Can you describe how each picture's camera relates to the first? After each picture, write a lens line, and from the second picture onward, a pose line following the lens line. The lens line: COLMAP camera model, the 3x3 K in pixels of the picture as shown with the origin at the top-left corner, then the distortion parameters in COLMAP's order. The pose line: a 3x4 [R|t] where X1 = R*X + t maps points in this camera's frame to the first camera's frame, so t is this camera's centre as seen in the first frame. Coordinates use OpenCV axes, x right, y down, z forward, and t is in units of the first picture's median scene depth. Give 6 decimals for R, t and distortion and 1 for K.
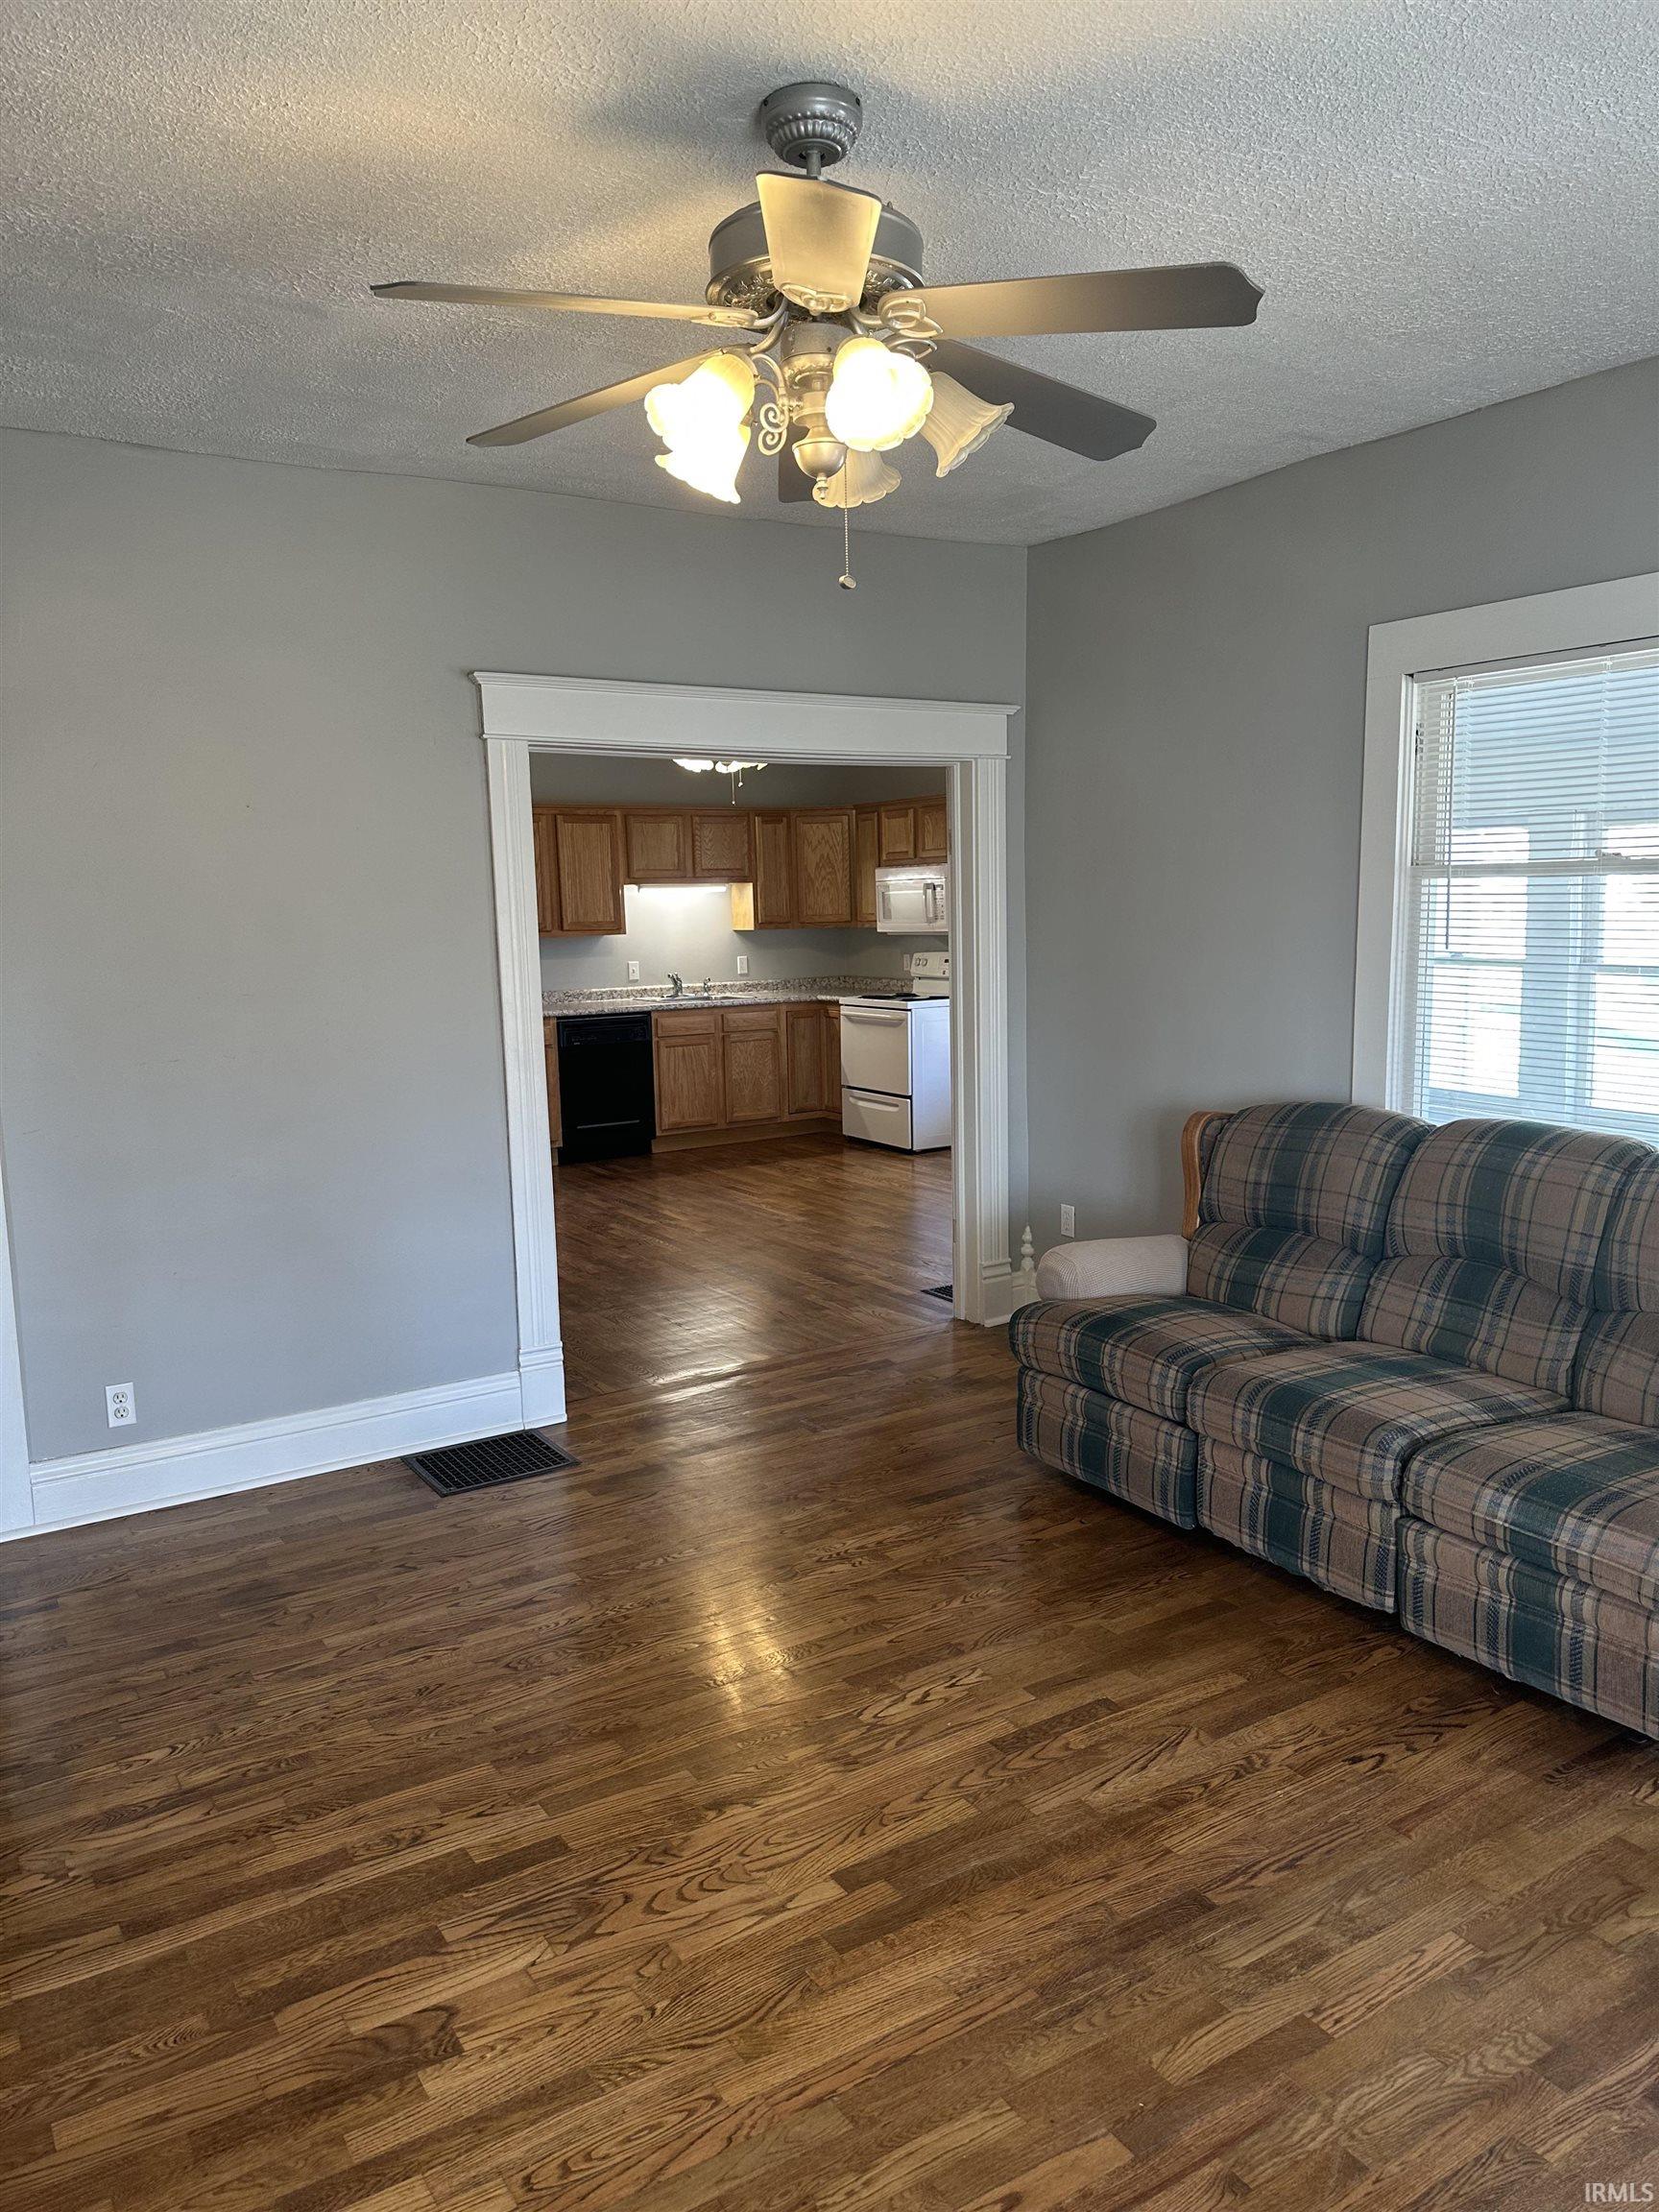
lens RADIAL K [[1566.6, 0, 829.5], [0, 1566.6, 1106.0], [0, 0, 1]] dist [0.065149, -0.081036]
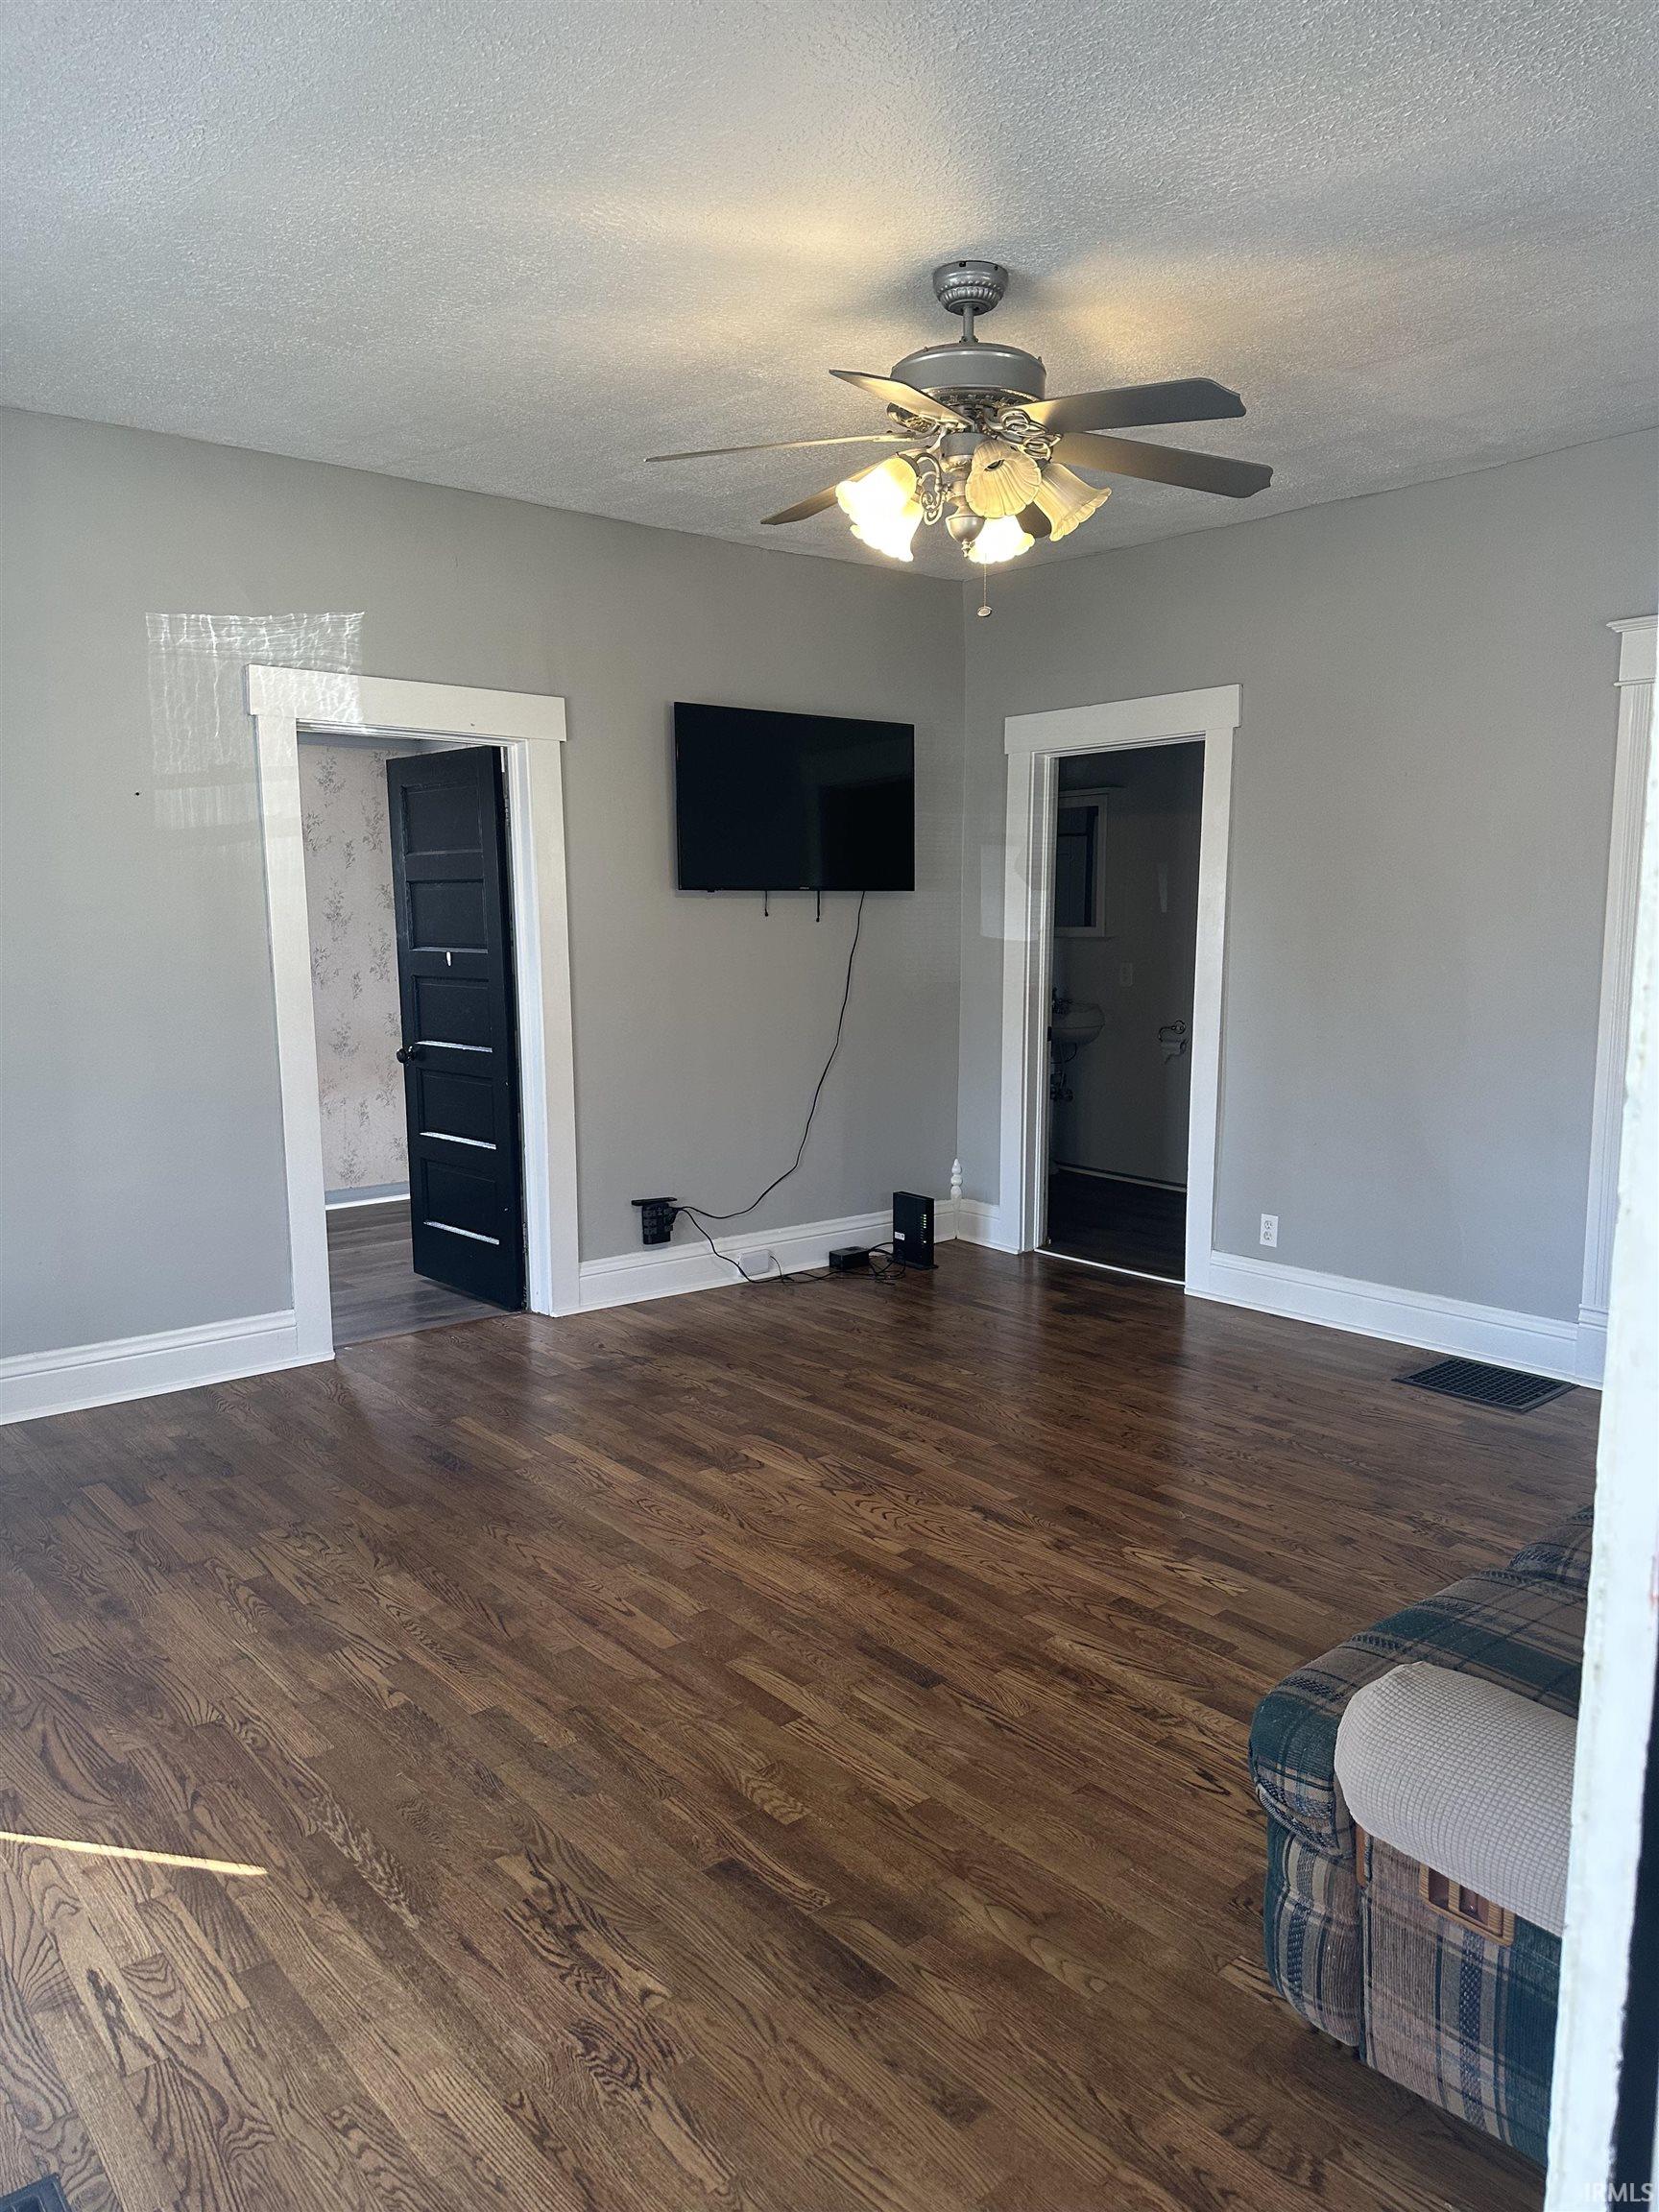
lens RADIAL K [[1566.6, 0, 829.5], [0, 1566.6, 1106.0], [0, 0, 1]] dist [0.065149, -0.081036]
pose [[0.124278, 0.150245, -0.980806, 1.282560], [-0.129140, 0.982511, 0.134143, -0.075642], [0.983808, 0.109990, 0.141507, 0.678778]]
